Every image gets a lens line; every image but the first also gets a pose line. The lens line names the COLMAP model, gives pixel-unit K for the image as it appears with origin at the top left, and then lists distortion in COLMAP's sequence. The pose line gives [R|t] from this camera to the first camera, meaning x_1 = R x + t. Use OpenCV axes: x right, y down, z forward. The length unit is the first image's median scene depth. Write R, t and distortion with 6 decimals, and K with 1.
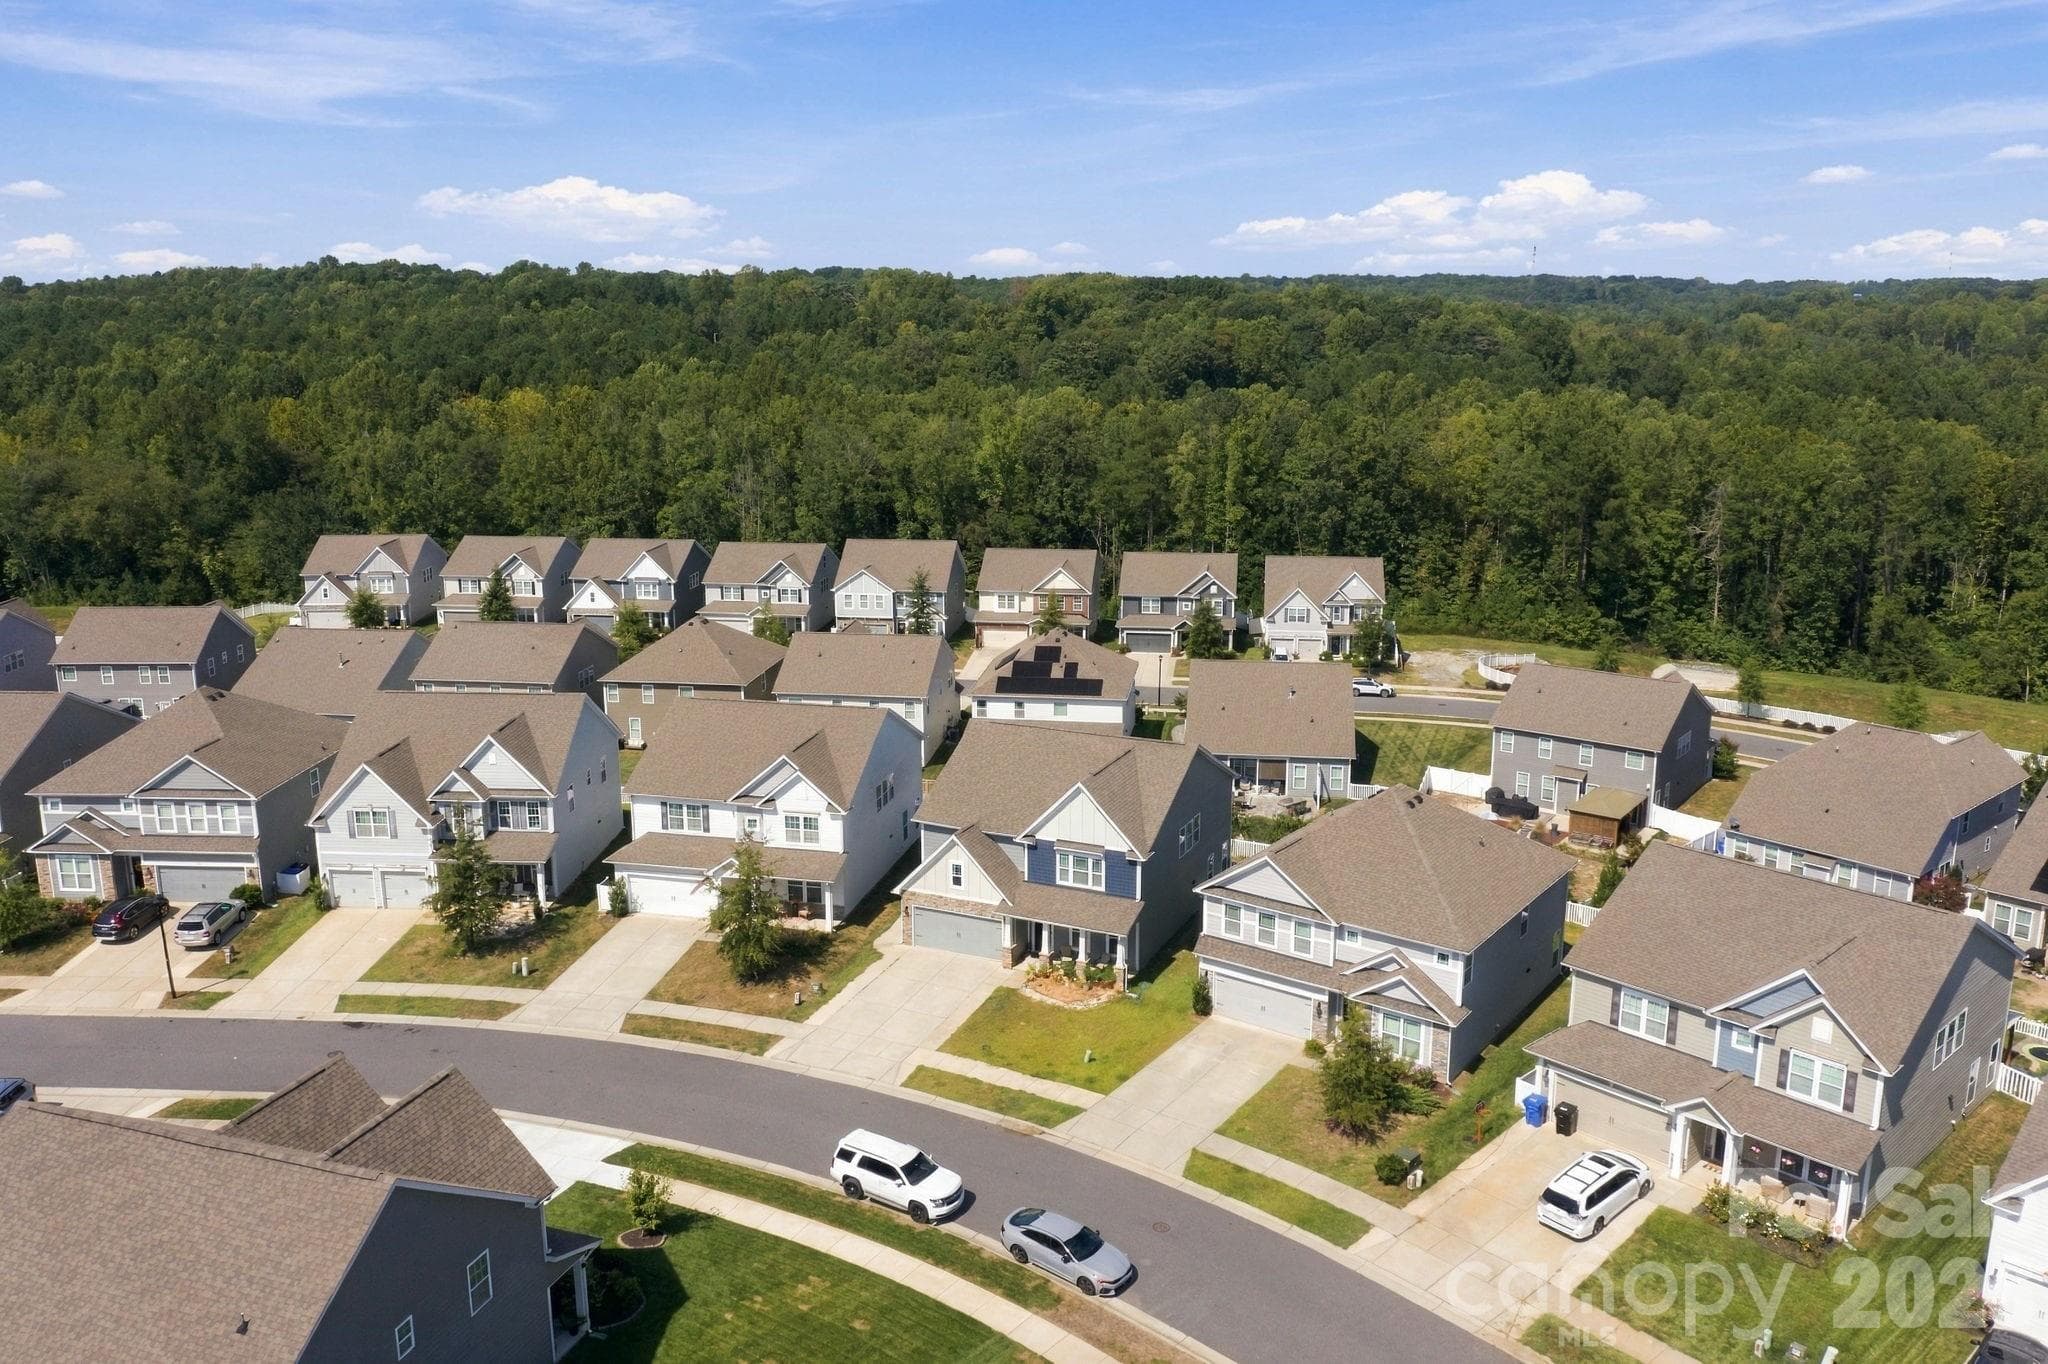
lens RADIAL K [[1632.9, 0, 1024.9], [0, 1632.9, 680.7], [0, 0, 1]] dist [-0.013431, -0.005272]
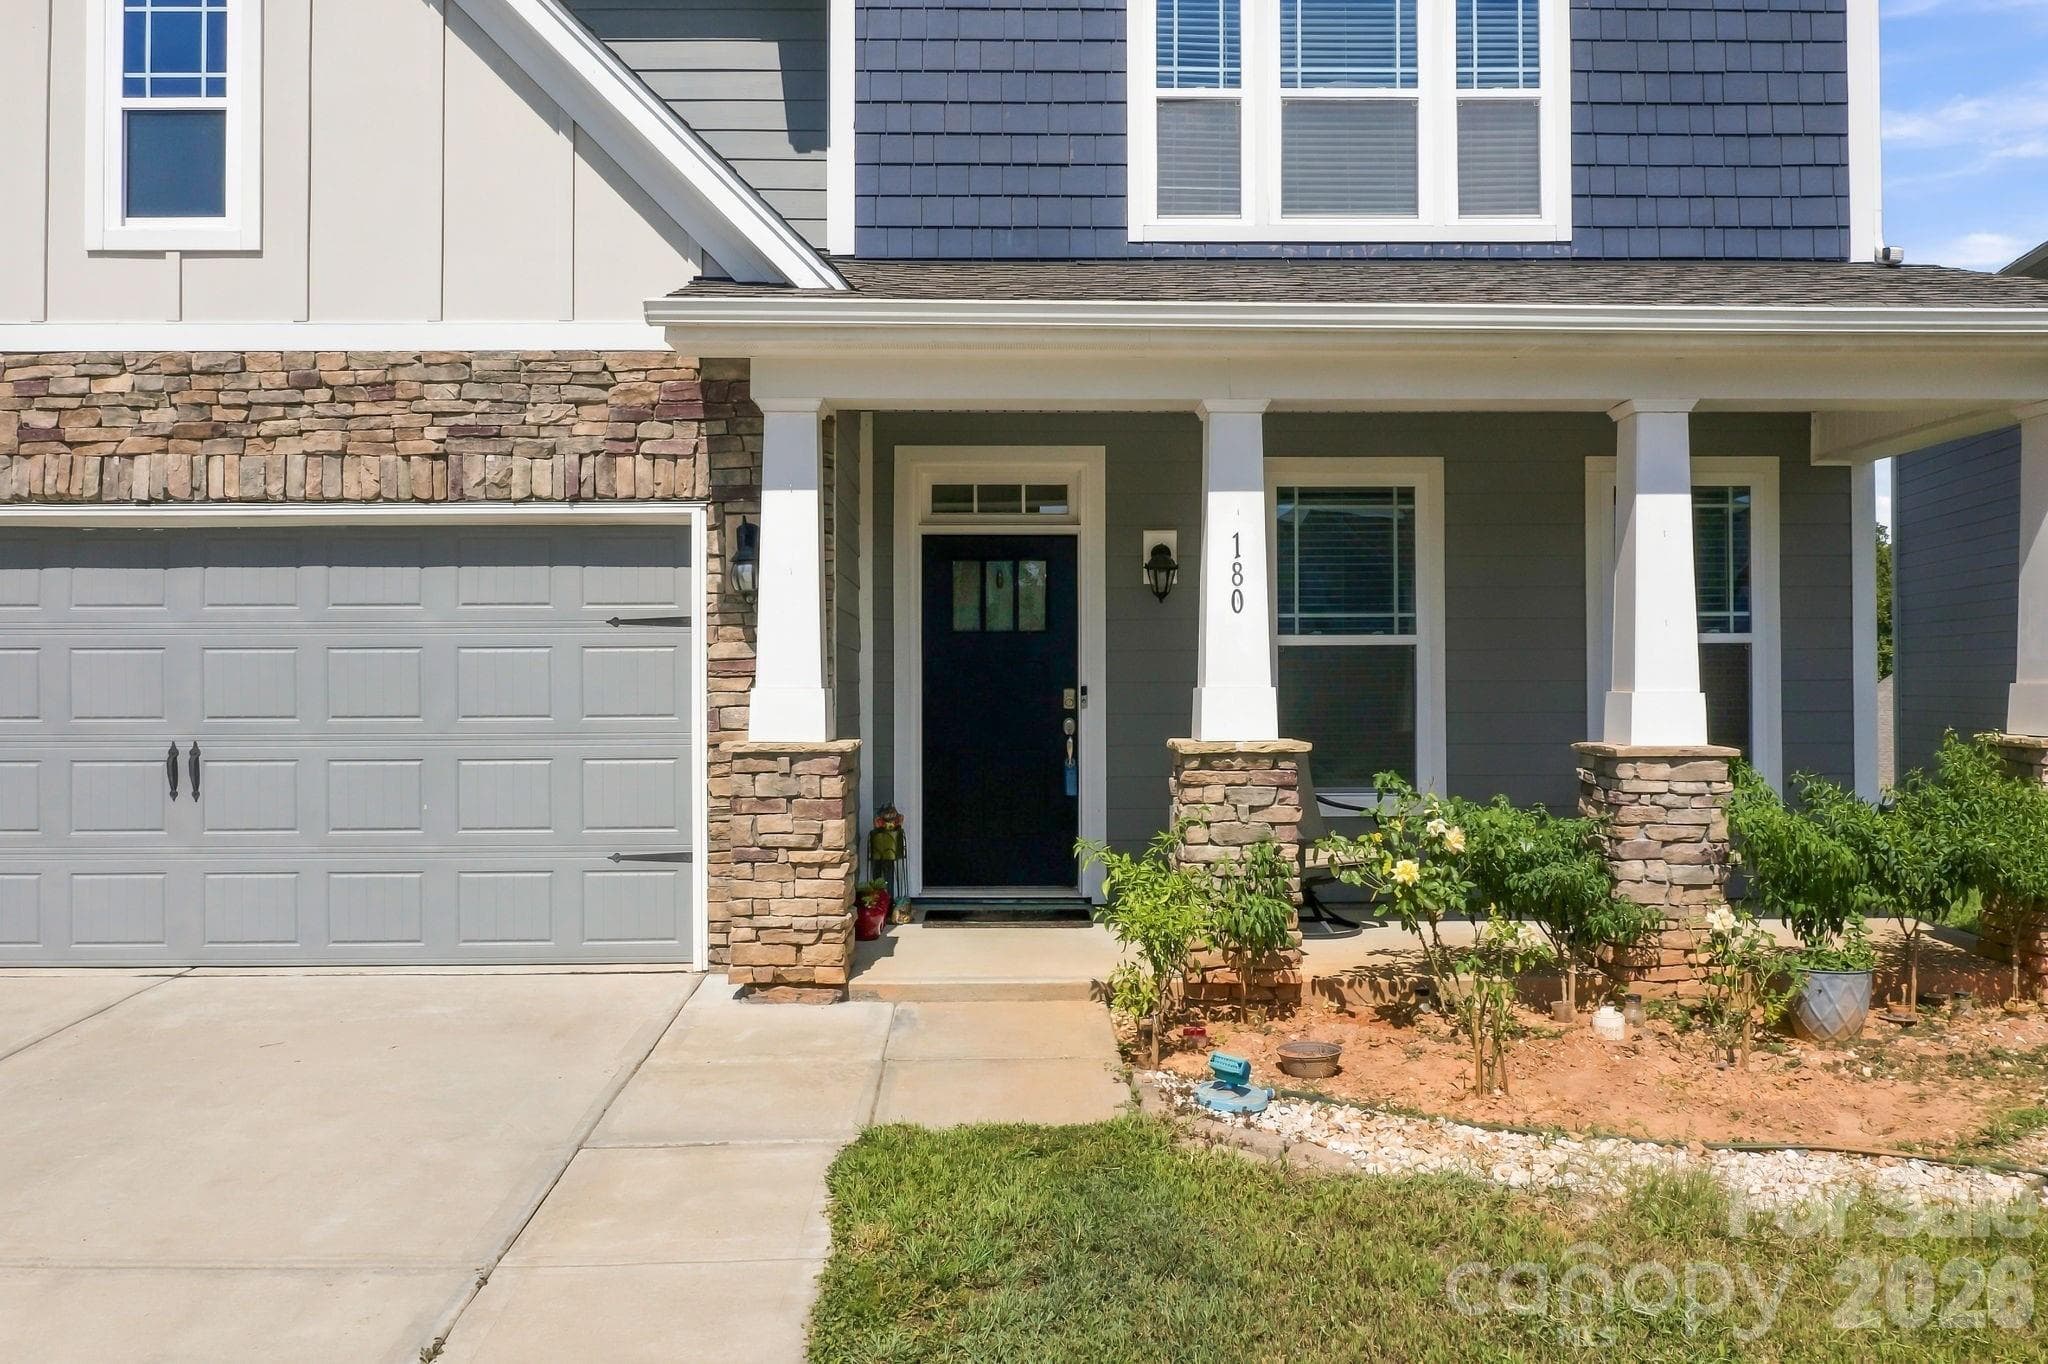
lens RADIAL K [[1632.9, 0, 1024.7], [0, 1632.9, 683.6], [0, 0, 1]] dist [-0.013431, -0.005272]
pose [[0.910009, 0.003121, 0.414576, -0.035843], [0.108284, 0.963472, -0.244941, 0.182583], [-0.400197, 0.267791, 0.876430, 0.912217]]
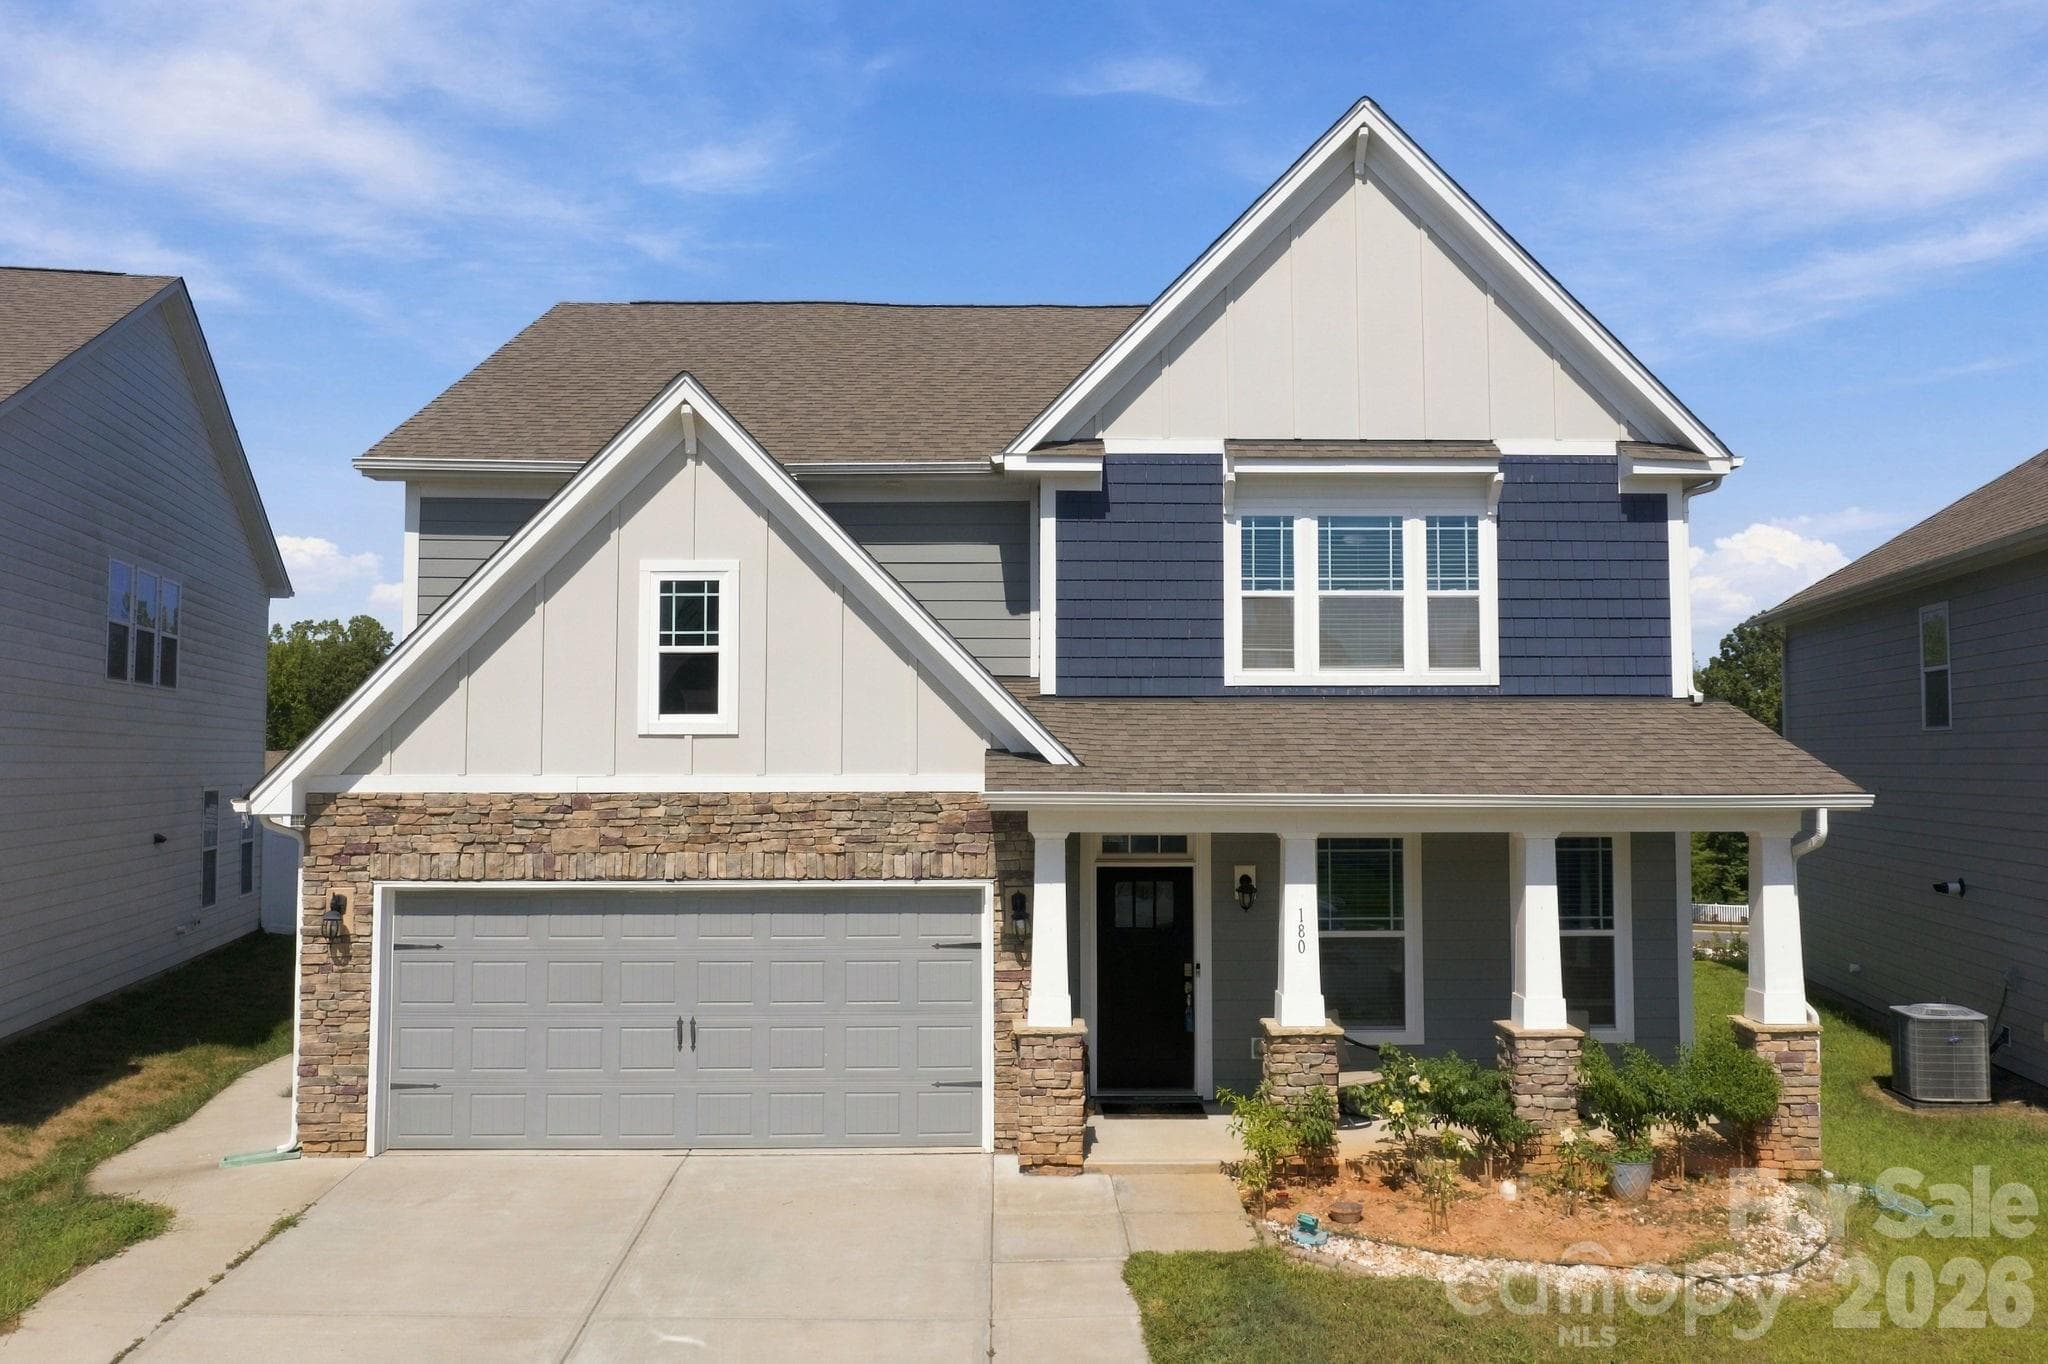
lens RADIAL K [[1632.9, 0, 1024.5], [0, 1632.9, 684.5], [0, 0, 1]] dist [-0.013431, -0.005272]
pose [[0.910343, 0.023965, 0.413159, -0.079946], [0.105732, 0.951724, -0.288171, 0.176133], [-0.400119, 0.306019, 0.863862, 0.849111]]
